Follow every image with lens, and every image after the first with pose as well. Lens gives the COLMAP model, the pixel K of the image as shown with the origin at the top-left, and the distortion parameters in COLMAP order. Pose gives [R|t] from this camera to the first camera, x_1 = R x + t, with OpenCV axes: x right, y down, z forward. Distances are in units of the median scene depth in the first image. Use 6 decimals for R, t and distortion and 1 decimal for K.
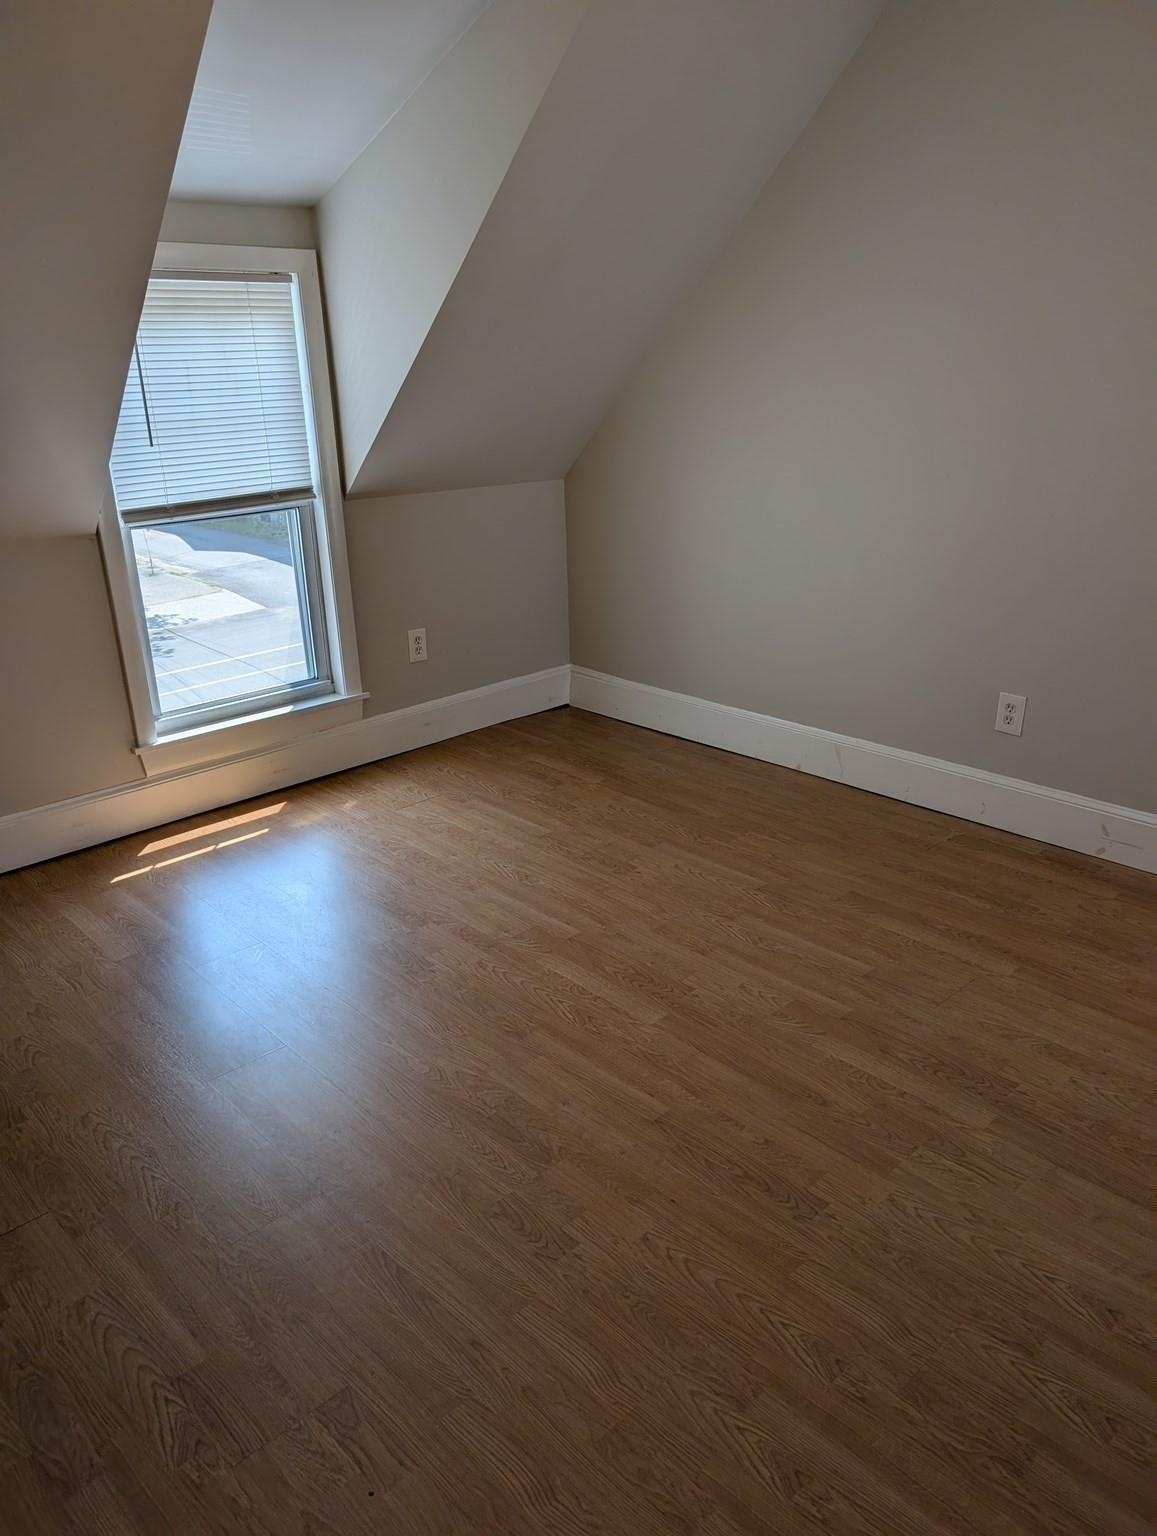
lens RADIAL K [[1117.5, 0, 585.1], [0, 1117.5, 765.6], [0, 0, 1]] dist [0.002332, -0.018030]
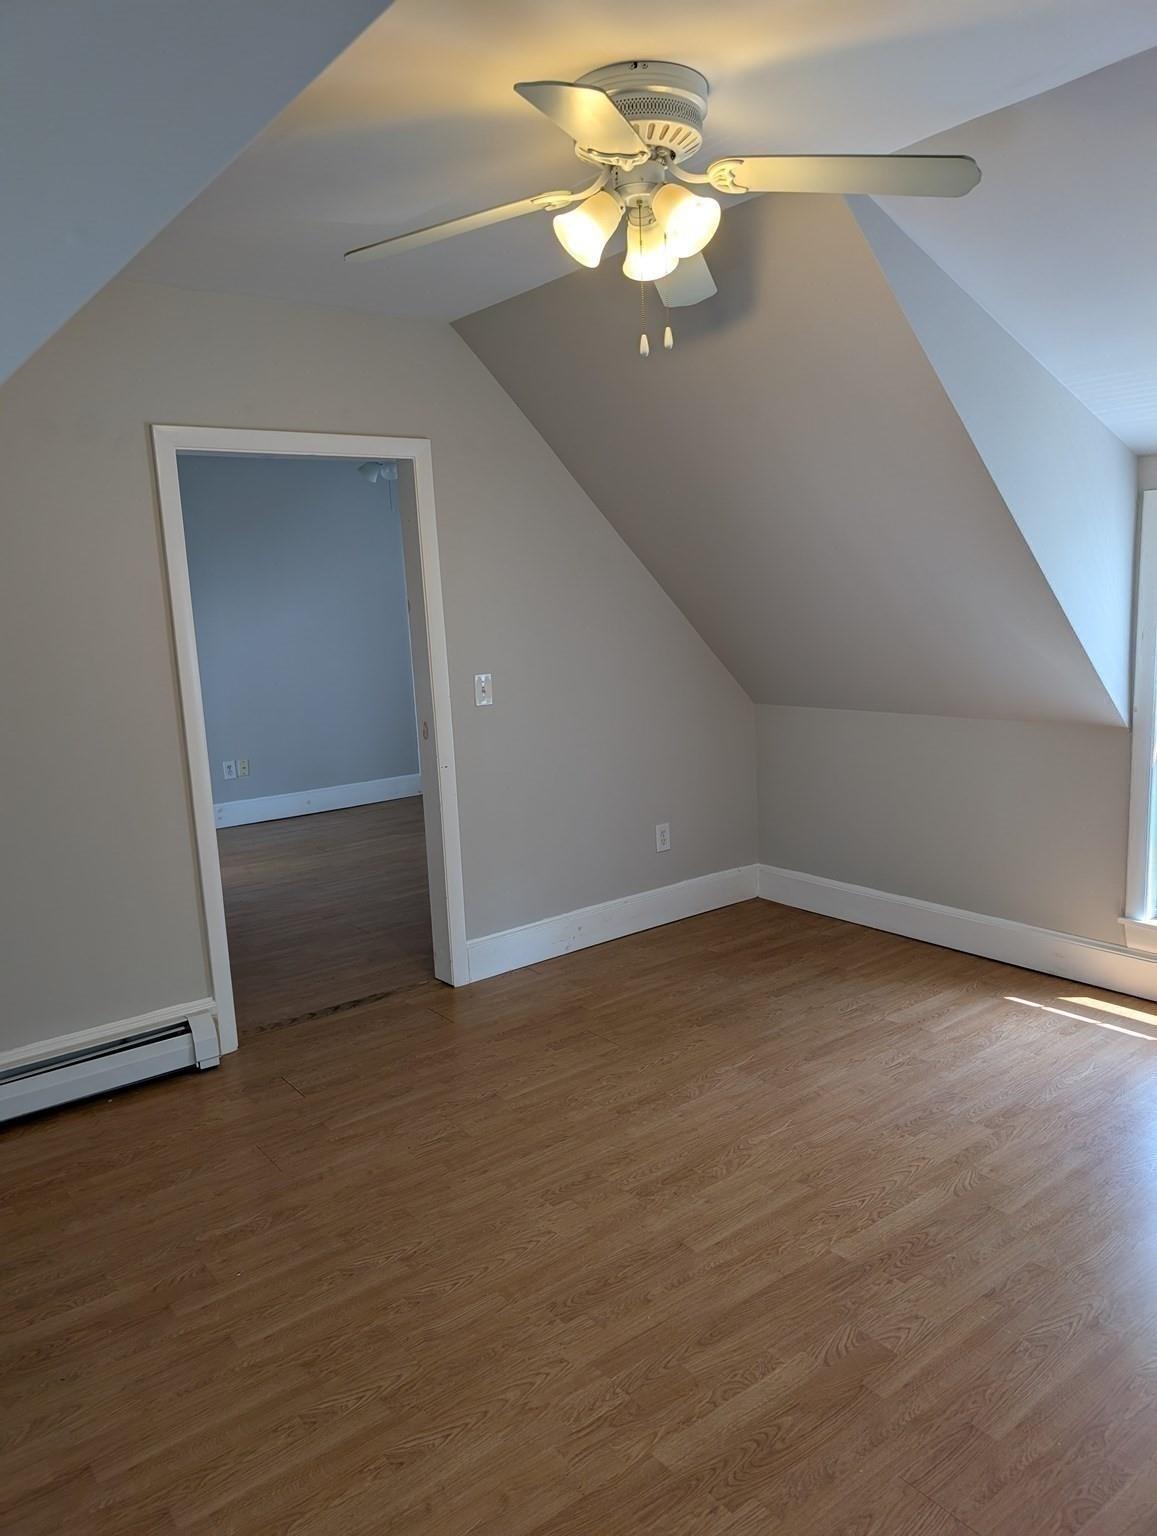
lens RADIAL K [[1099.8, 0, 581.3], [0, 1099.8, 792.0], [0, 0, 1]] dist [0.003119, 0.000854]
pose [[-0.100011, 0.216552, -0.971135, 1.011432], [-0.295627, 0.925485, 0.236817, -0.340876], [0.950054, 0.310778, -0.028540, 0.716483]]
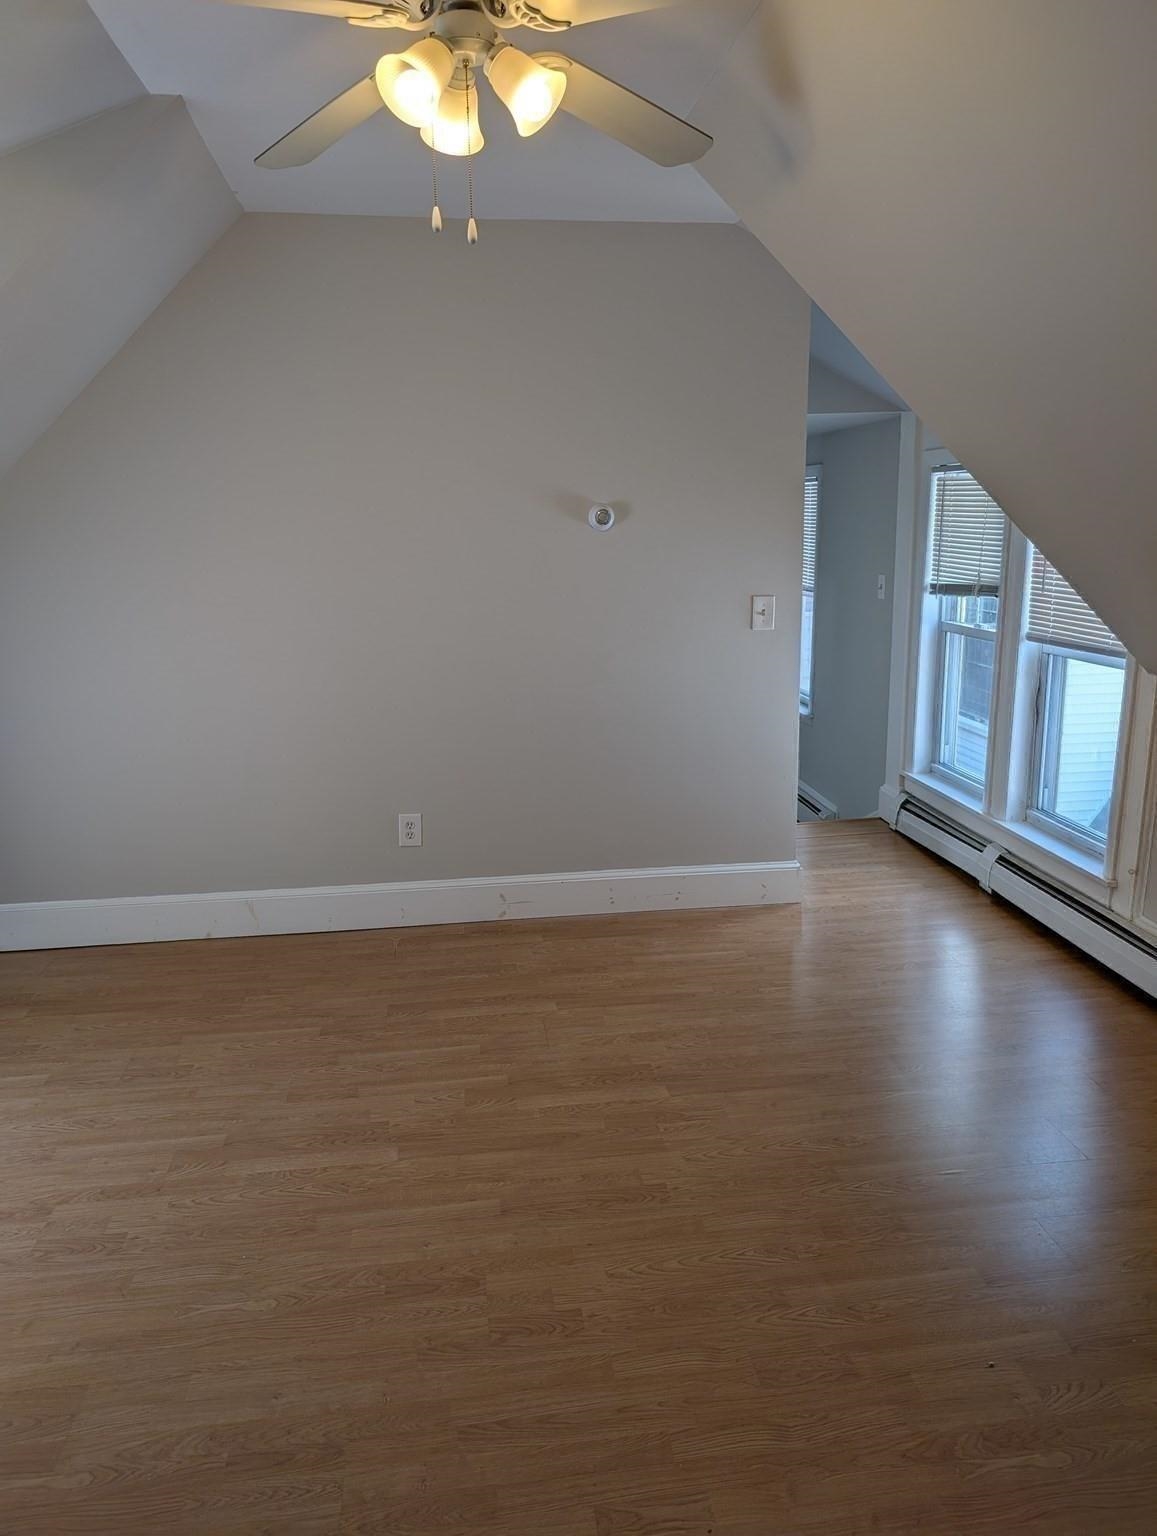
lens RADIAL K [[1099.8, 0, 581.3], [0, 1099.8, 792.0], [0, 0, 1]] dist [0.003119, 0.000854]
pose [[0.588752, -0.186971, 0.786392, -0.623866], [0.280564, 0.959664, 0.018117, -0.078023], [-0.758060, 0.209966, 0.617462, 0.154047]]
